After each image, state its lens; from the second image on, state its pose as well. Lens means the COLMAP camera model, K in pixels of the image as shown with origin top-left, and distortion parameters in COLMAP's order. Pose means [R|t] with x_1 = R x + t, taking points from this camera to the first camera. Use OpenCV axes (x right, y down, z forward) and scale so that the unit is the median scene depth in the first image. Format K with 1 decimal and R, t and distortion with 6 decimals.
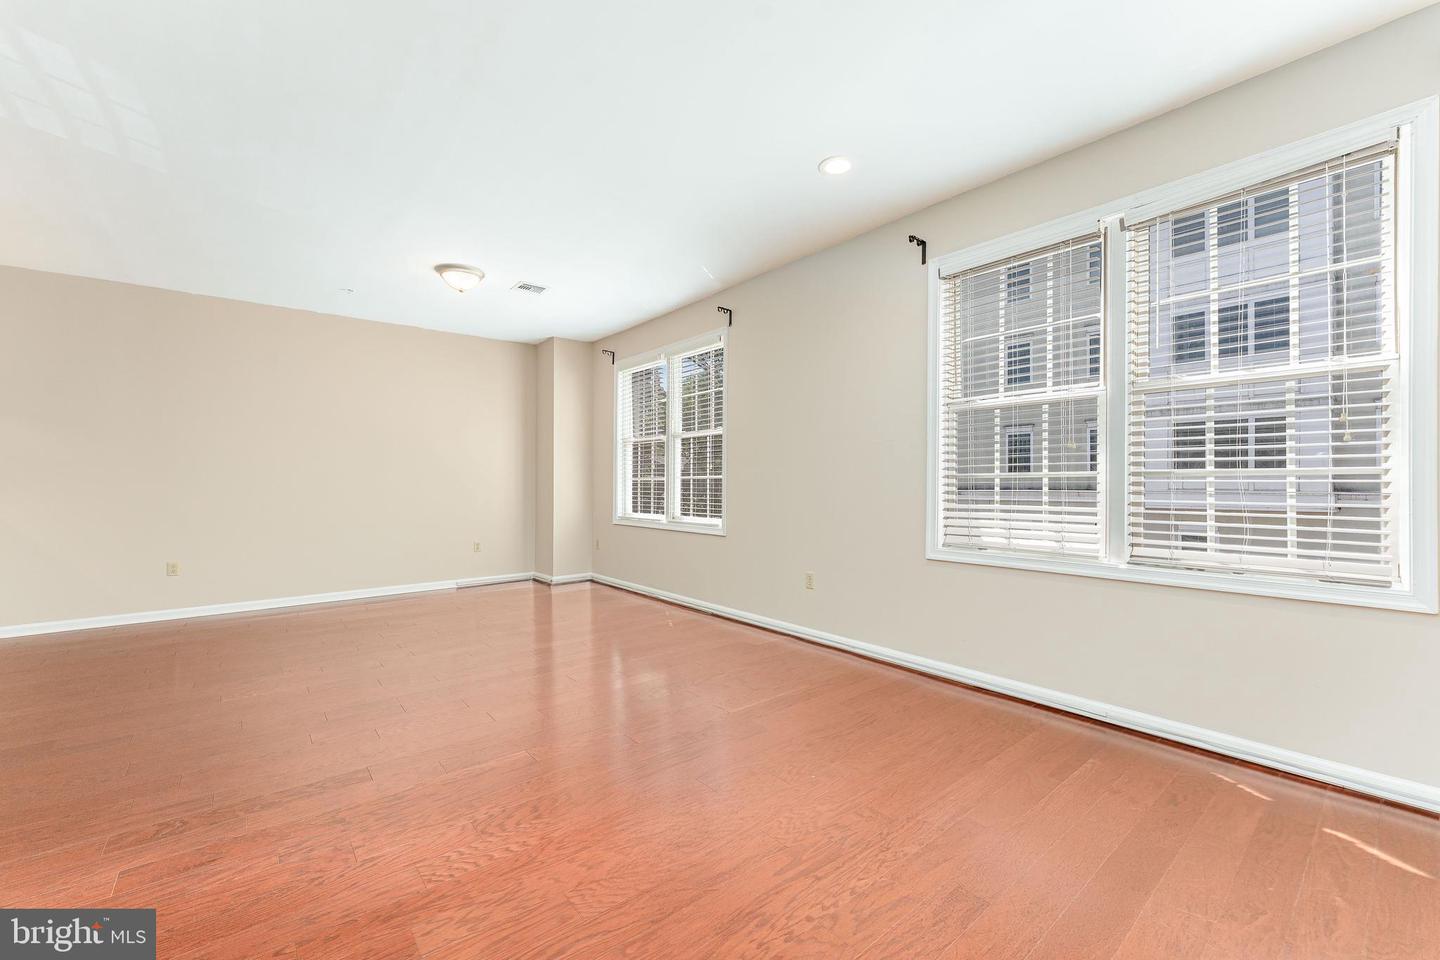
lens RADIAL K [[583.0, 0, 718.6], [0, 583.0, 482.7], [0, 0, 1]] dist [-0.001798, -0.000503]
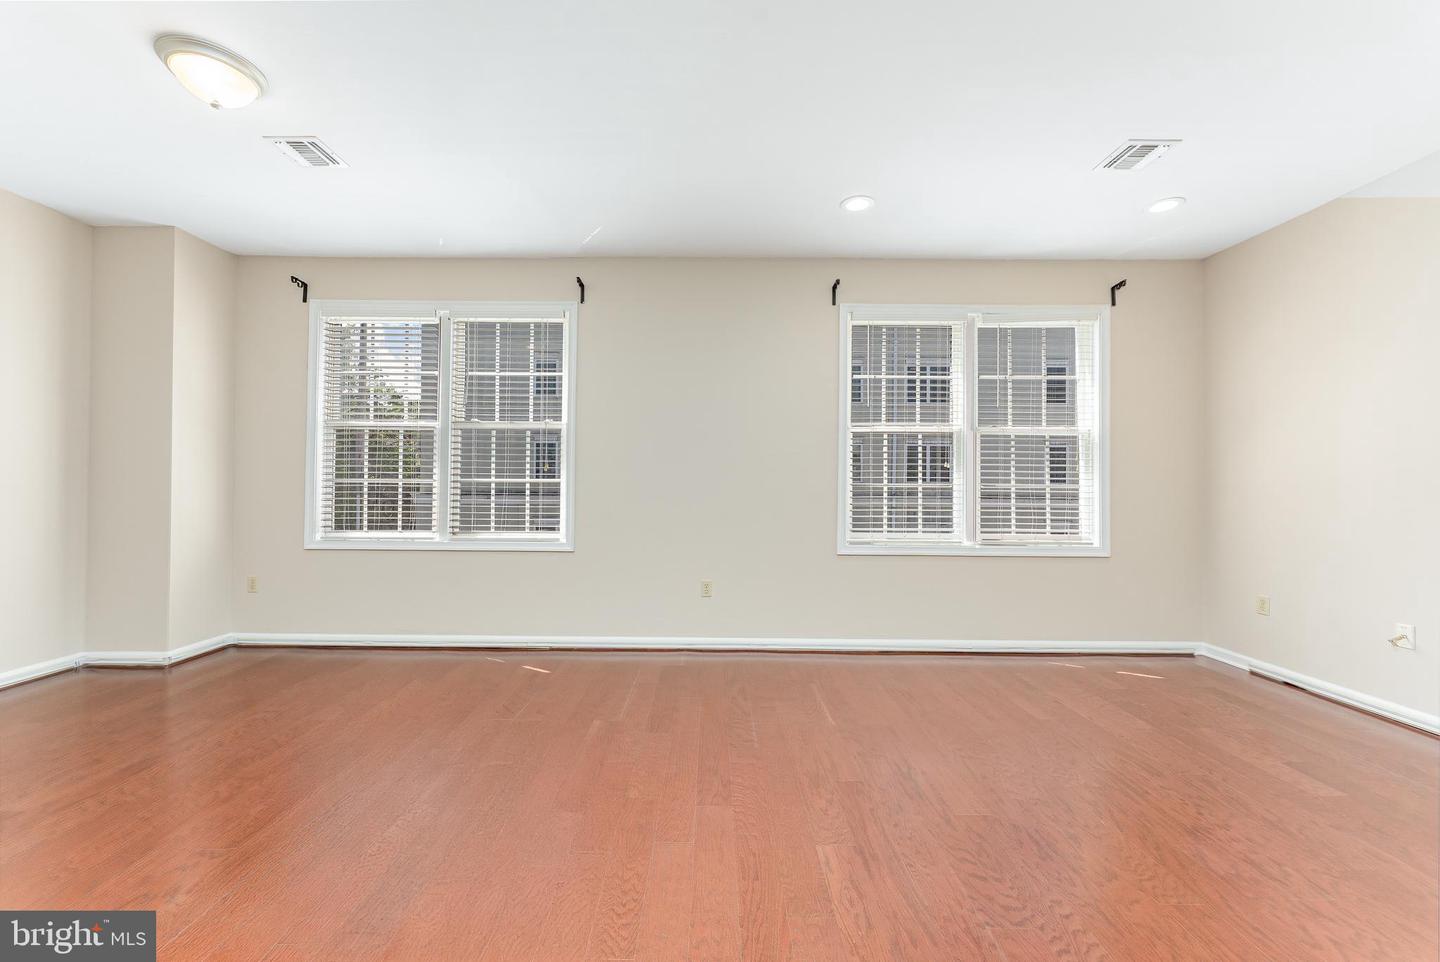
lens RADIAL K [[576.7, 0, 713.0], [0, 576.7, 485.5], [0, 0, 1]] dist [-0.000902, -0.000262]
pose [[0.637270, 0.011886, 0.770549, -0.483351], [-0.008878, 0.999928, -0.008083, 0.001364], [-0.770590, -0.001690, 0.637329, 0.305971]]
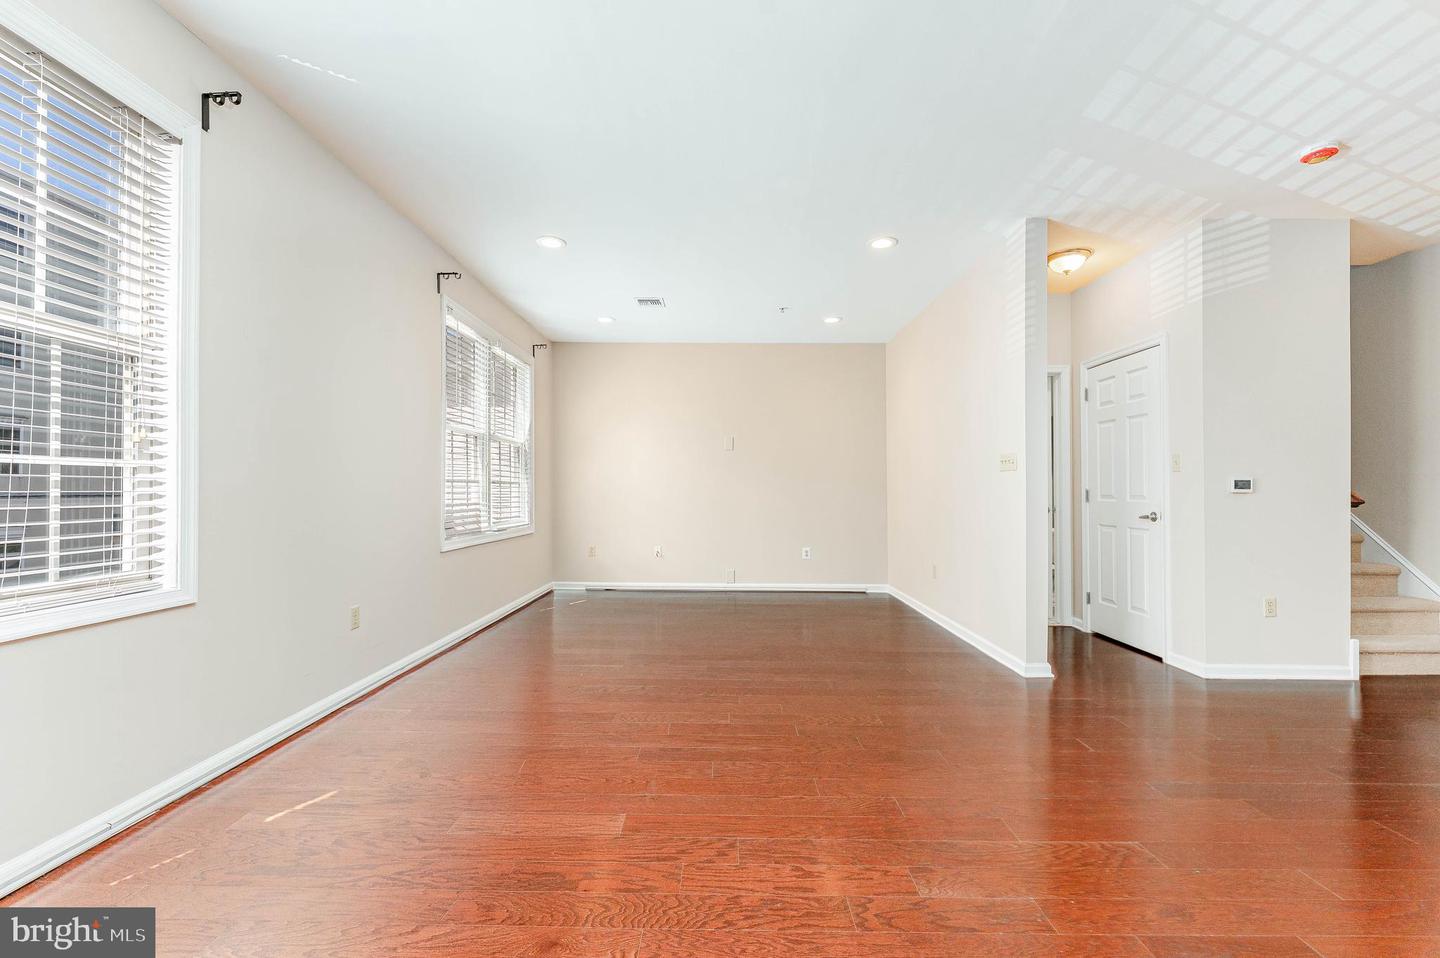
lens RADIAL K [[583.0, 0, 718.6], [0, 583.0, 481.7], [0, 0, 1]] dist [-0.001798, -0.000503]
pose [[-0.762503, 0.010921, 0.646892, -0.547085], [-0.001632, 0.999822, -0.018802, 0.008839], [-0.646982, -0.015392, -0.762350, 1.040202]]
